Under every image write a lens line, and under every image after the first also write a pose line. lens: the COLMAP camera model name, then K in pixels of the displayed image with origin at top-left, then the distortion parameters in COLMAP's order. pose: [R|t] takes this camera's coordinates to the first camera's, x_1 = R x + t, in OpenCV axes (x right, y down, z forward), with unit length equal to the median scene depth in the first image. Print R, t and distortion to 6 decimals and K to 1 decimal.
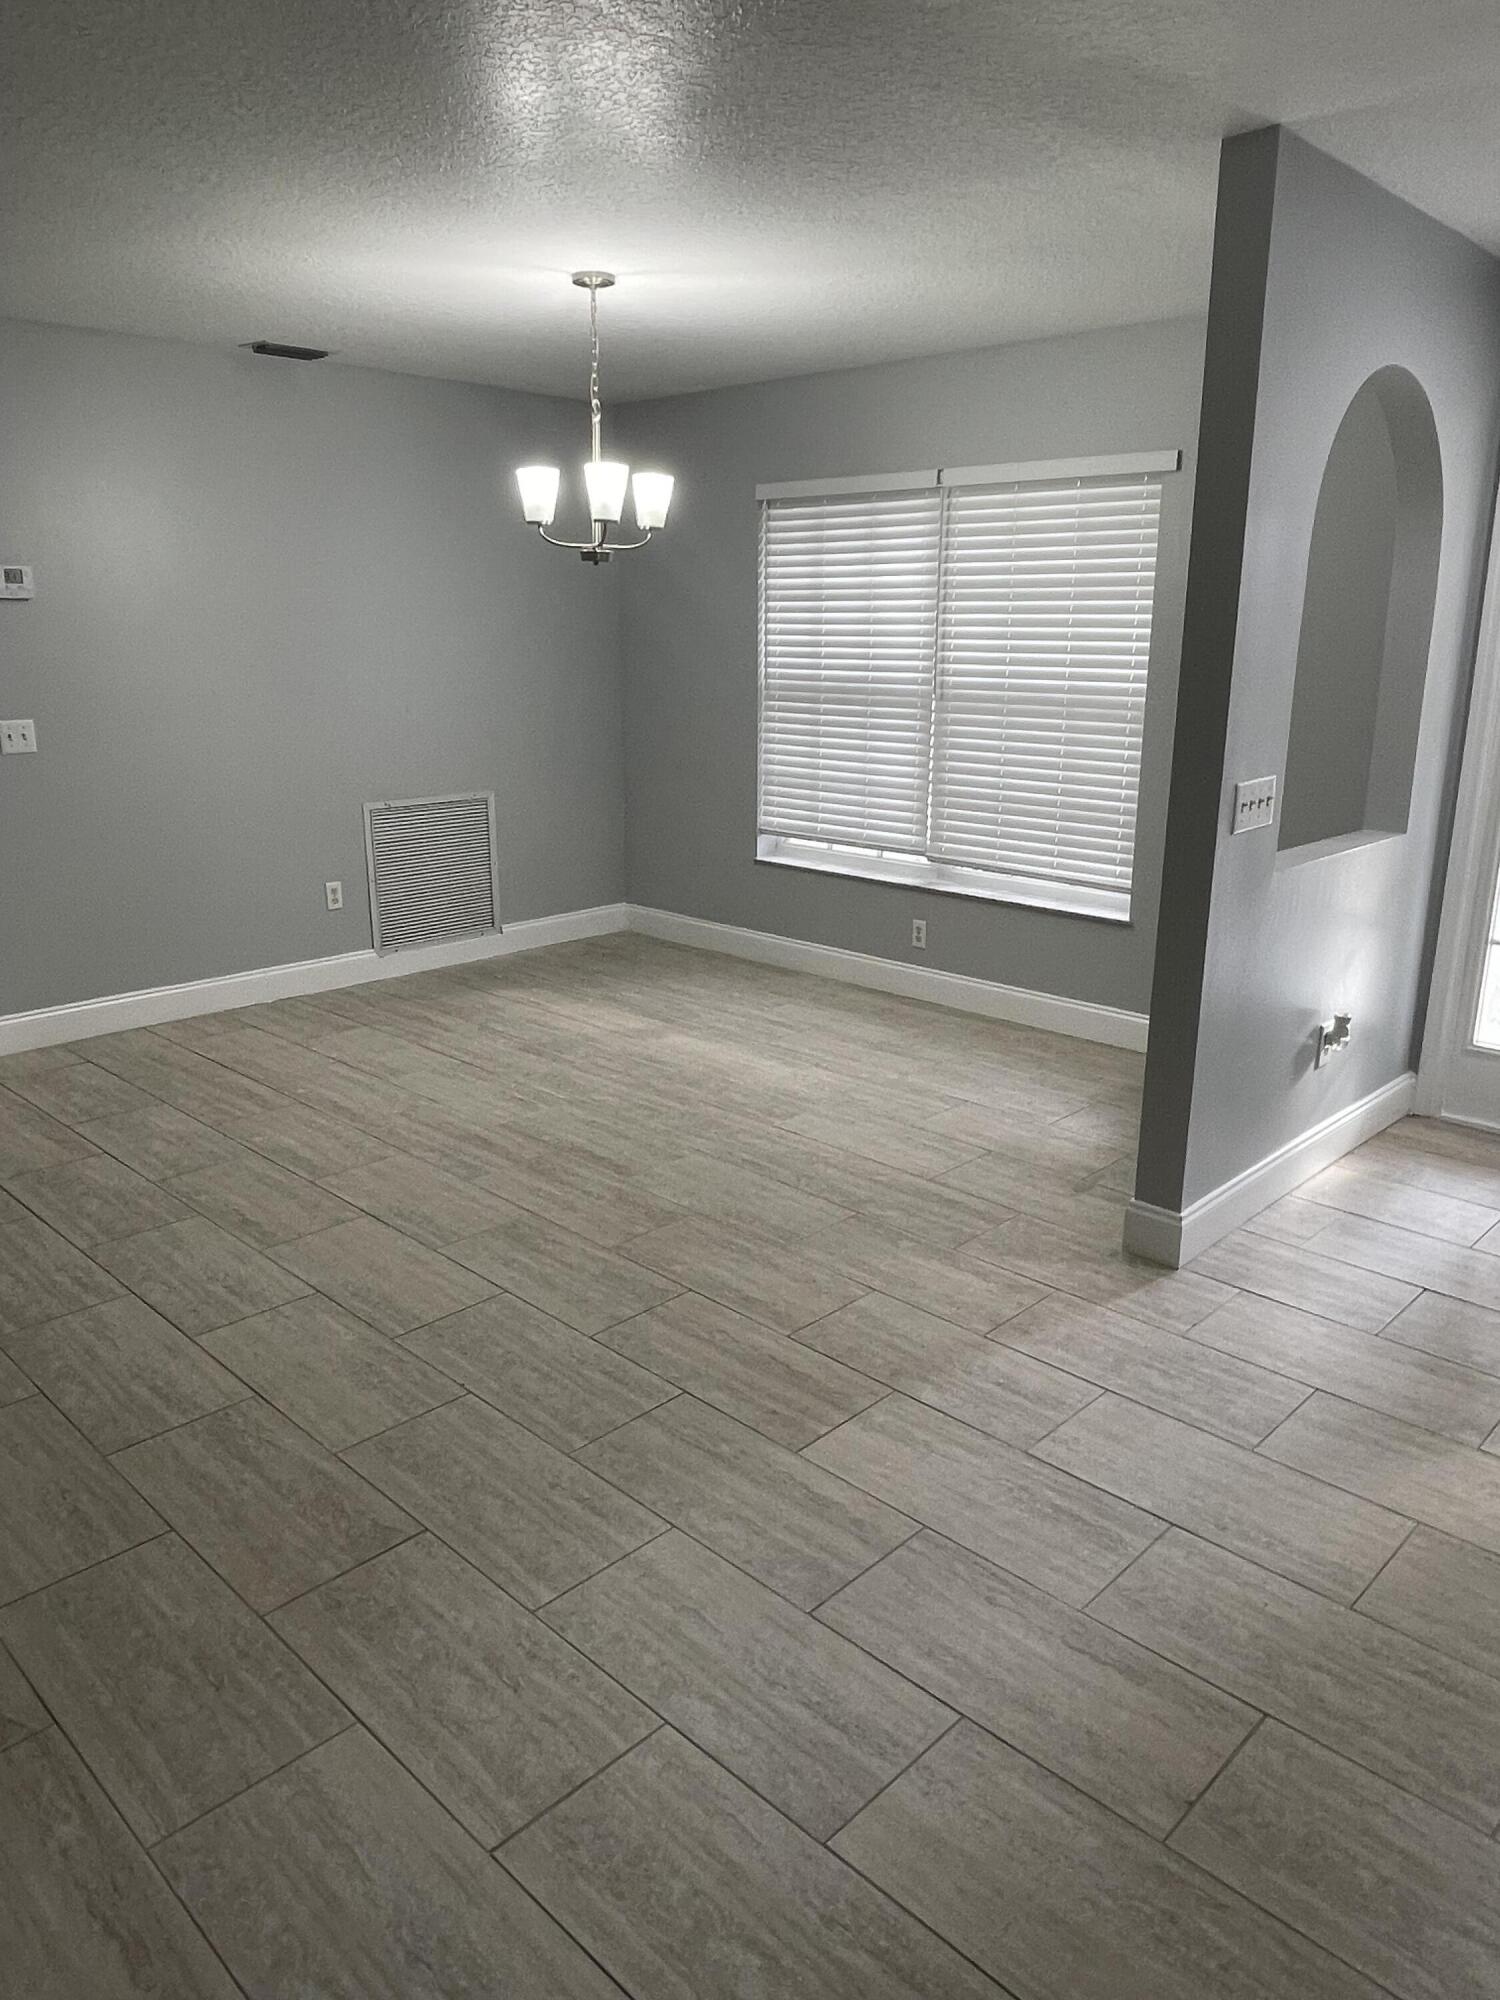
lens RADIAL K [[1371.7, 0, 756.3], [0, 1371.7, 1008.0], [0, 0, 1]] dist [0.010847, -0.021630]
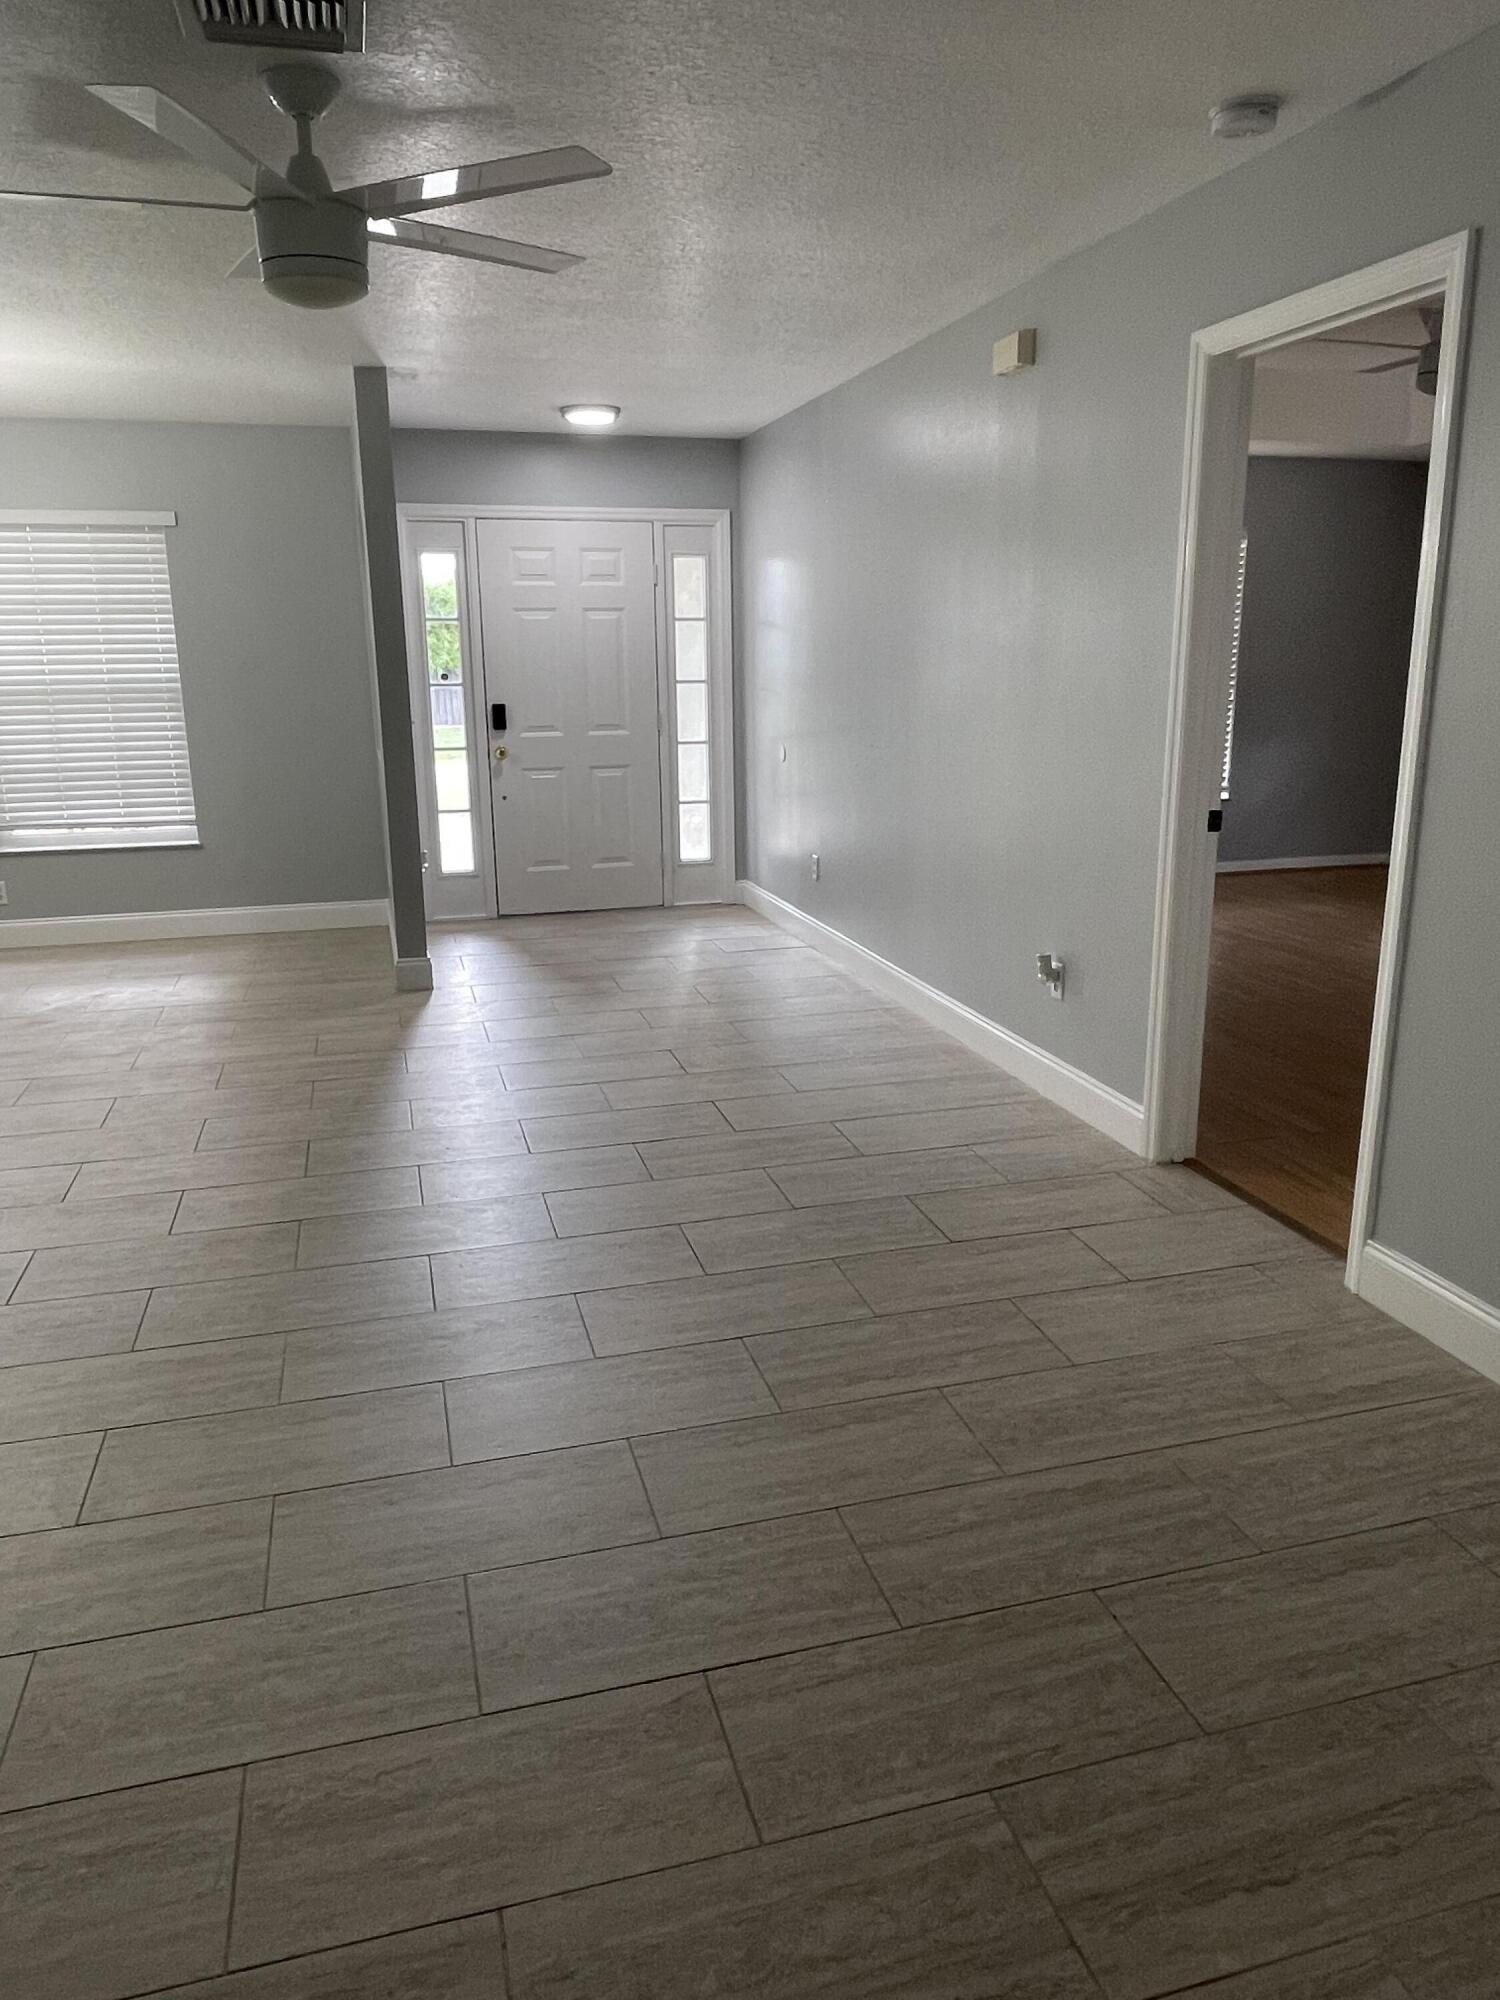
lens RADIAL K [[1371.7, 0, 752.4], [0, 1371.7, 993.1], [0, 0, 1]] dist [0.010847, -0.021630]
pose [[0.501853, -0.217505, 0.837159, -0.619026], [0.246374, 0.963719, 0.102692, 0.074321], [-0.829122, 0.154718, 0.537233, -0.180646]]
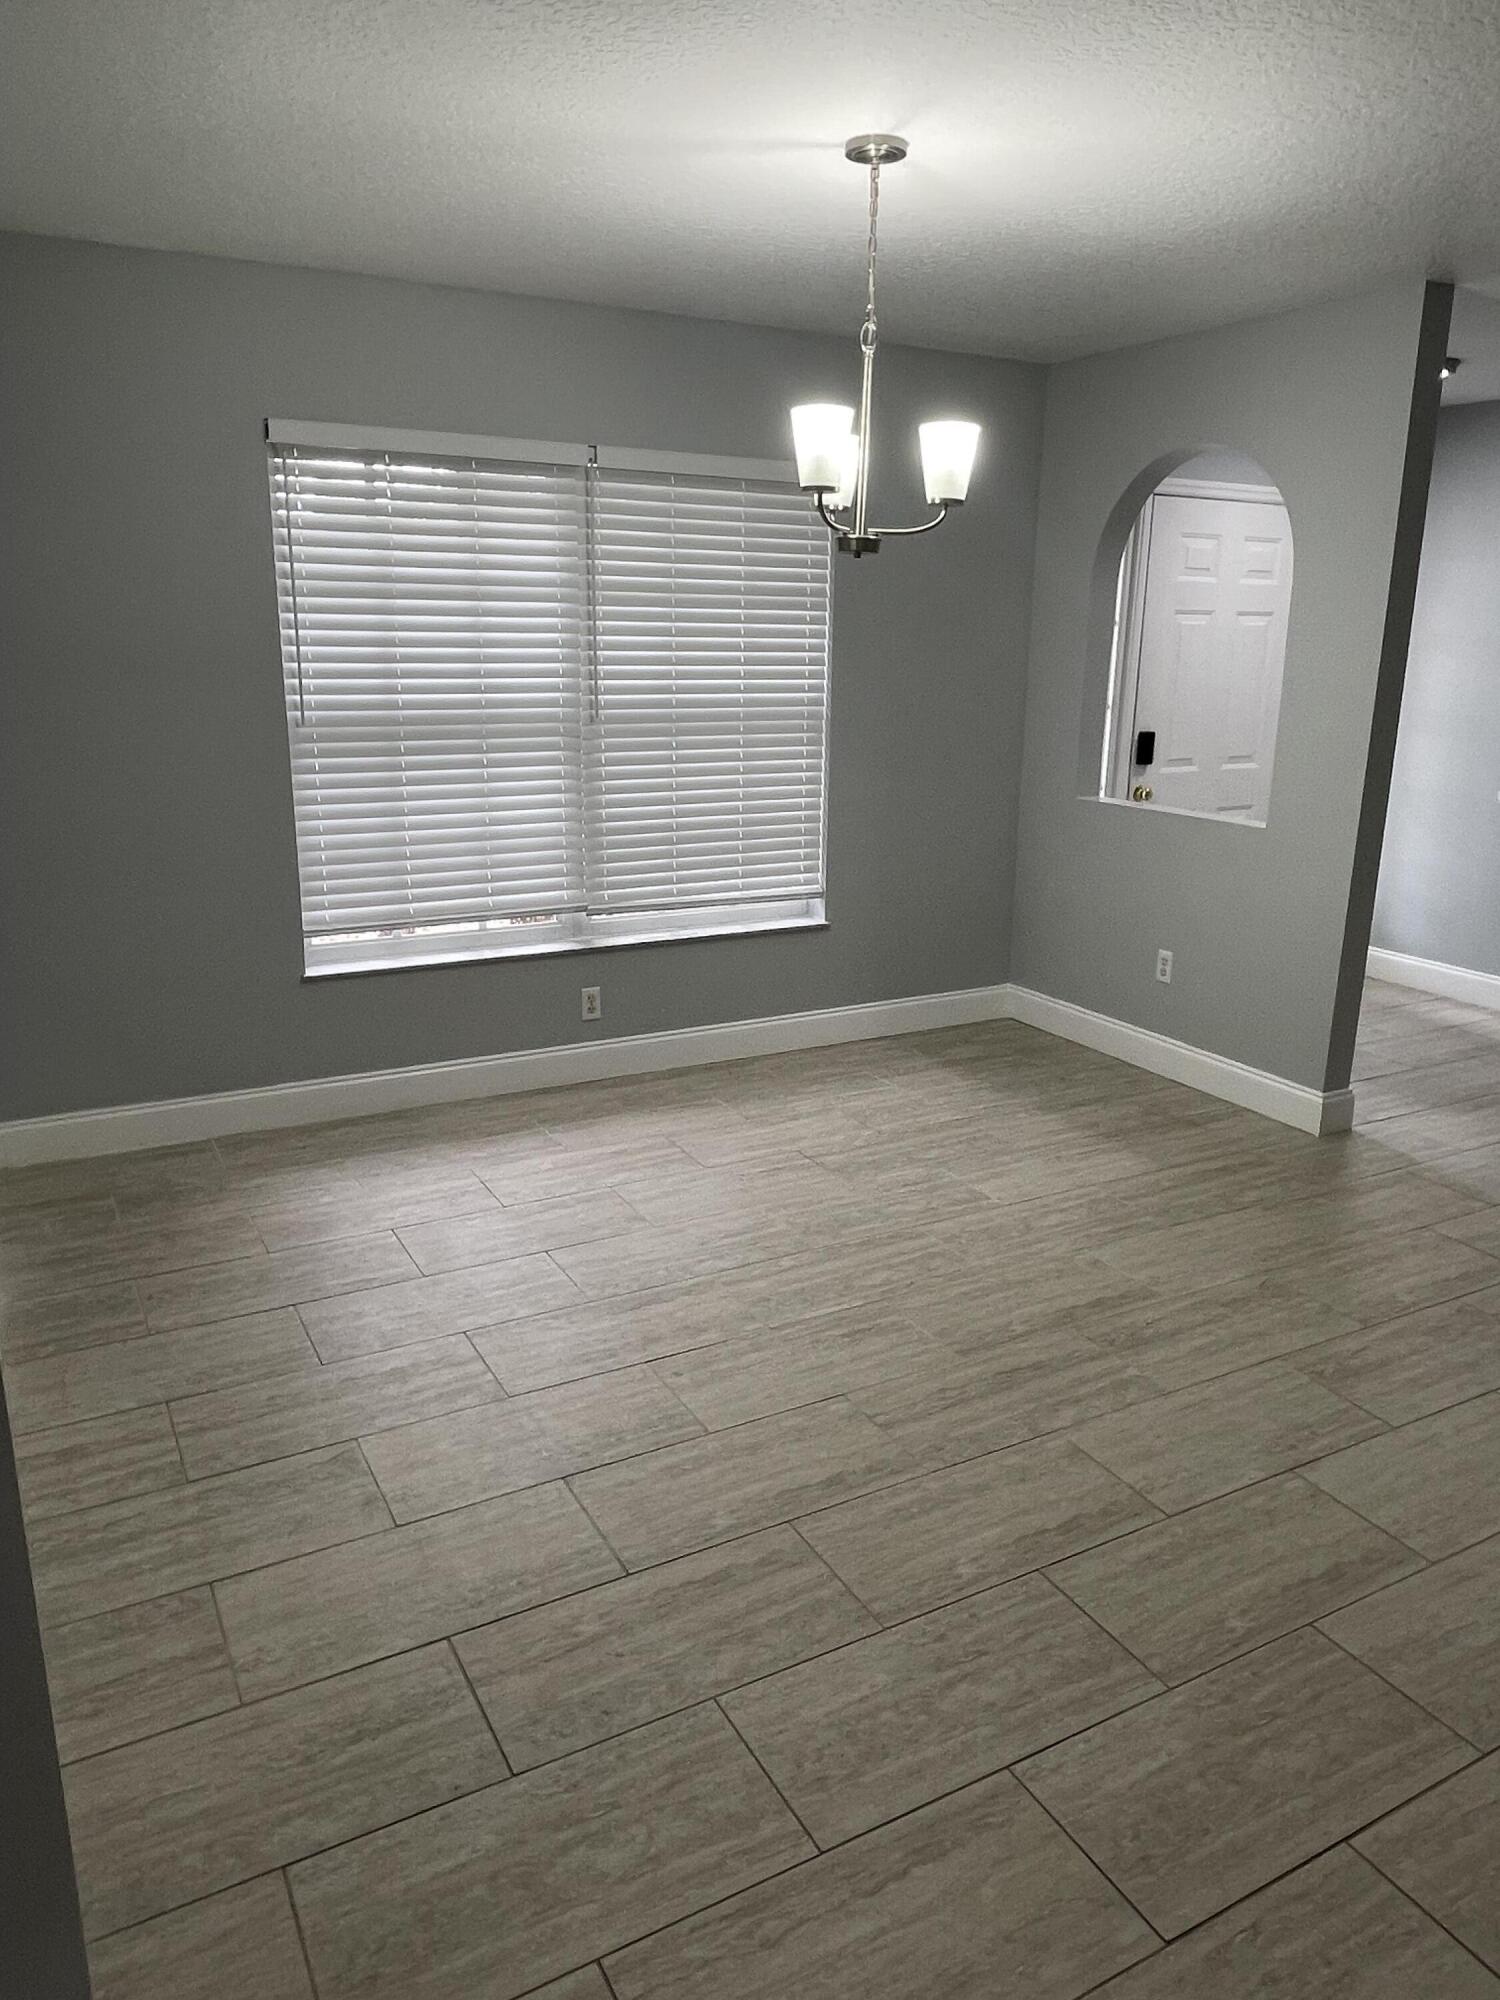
lens RADIAL K [[1371.7, 0, 752.7], [0, 1371.7, 1014.7], [0, 0, 1]] dist [0.010847, -0.021630]
pose [[0.296263, -0.262977, 0.918189, -0.677482], [0.245472, 0.950020, 0.192889, -0.201282], [-0.923023, 0.168244, 0.346010, 0.677973]]
